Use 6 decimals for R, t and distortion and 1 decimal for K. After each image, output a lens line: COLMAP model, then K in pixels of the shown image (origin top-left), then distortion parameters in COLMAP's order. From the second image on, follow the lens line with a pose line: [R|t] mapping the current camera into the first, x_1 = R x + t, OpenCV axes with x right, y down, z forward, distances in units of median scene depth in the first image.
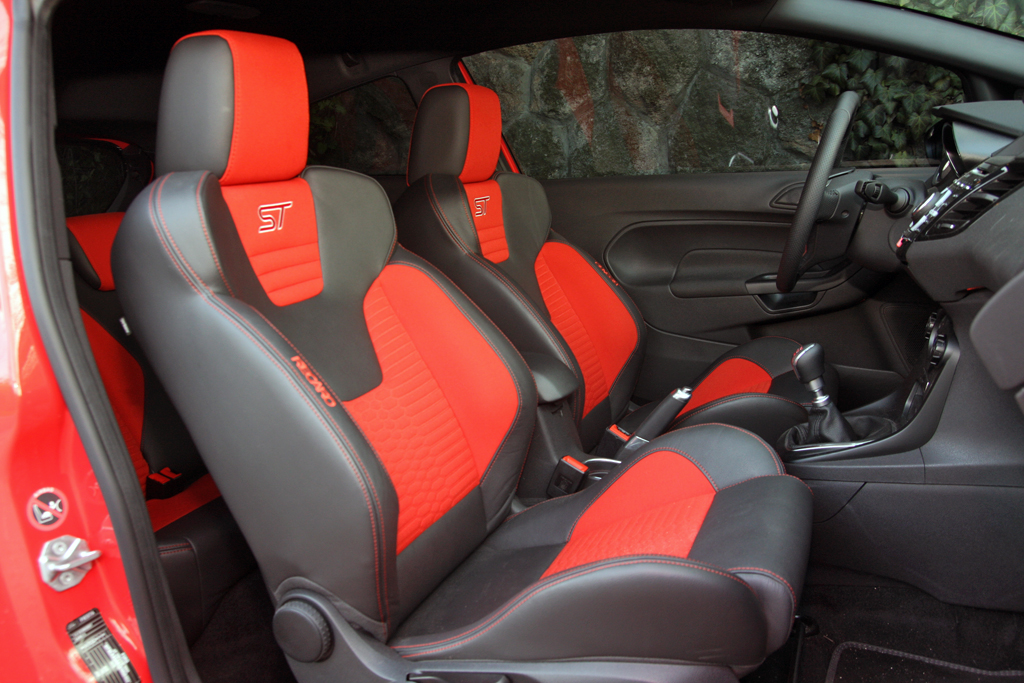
lens RADIAL K [[872.4, 0, 506.5], [0, 872.4, 348.0], [0, 0, 1]] dist [-0.096214, 0.055258]
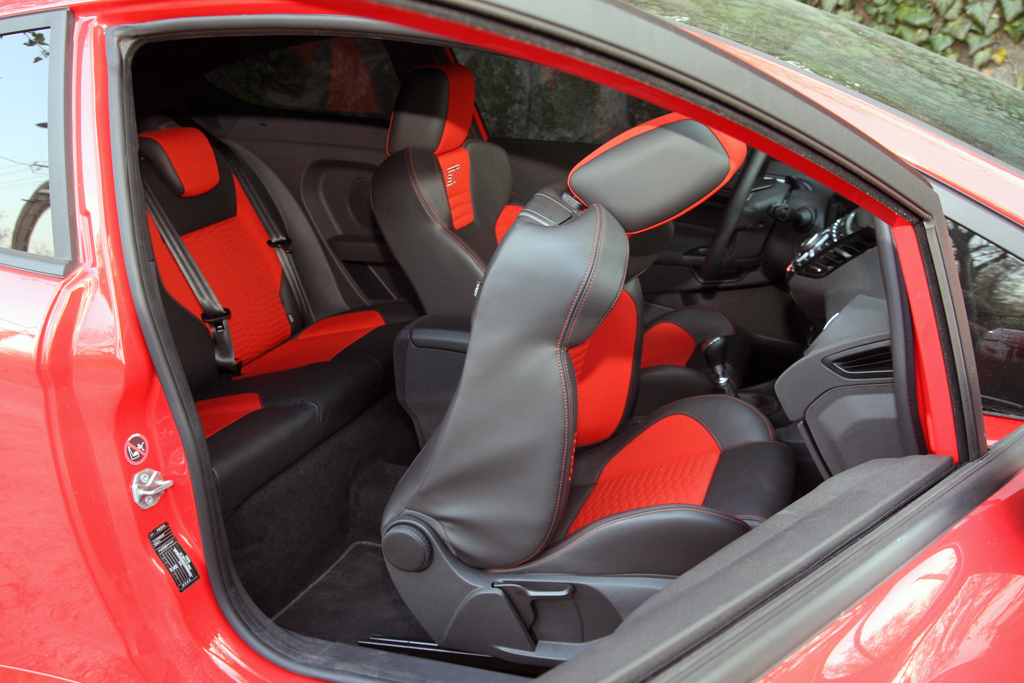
lens RADIAL K [[1014.4, 0, 523.5], [0, 1014.4, 358.2], [0, 0, 1]] dist [-0.030994, 0.000000]
pose [[0.994092, 0.054359, 0.093952, -0.064429], [-0.065894, 0.990042, 0.124397, -0.136068], [-0.086255, -0.129853, 0.987774, -0.432307]]
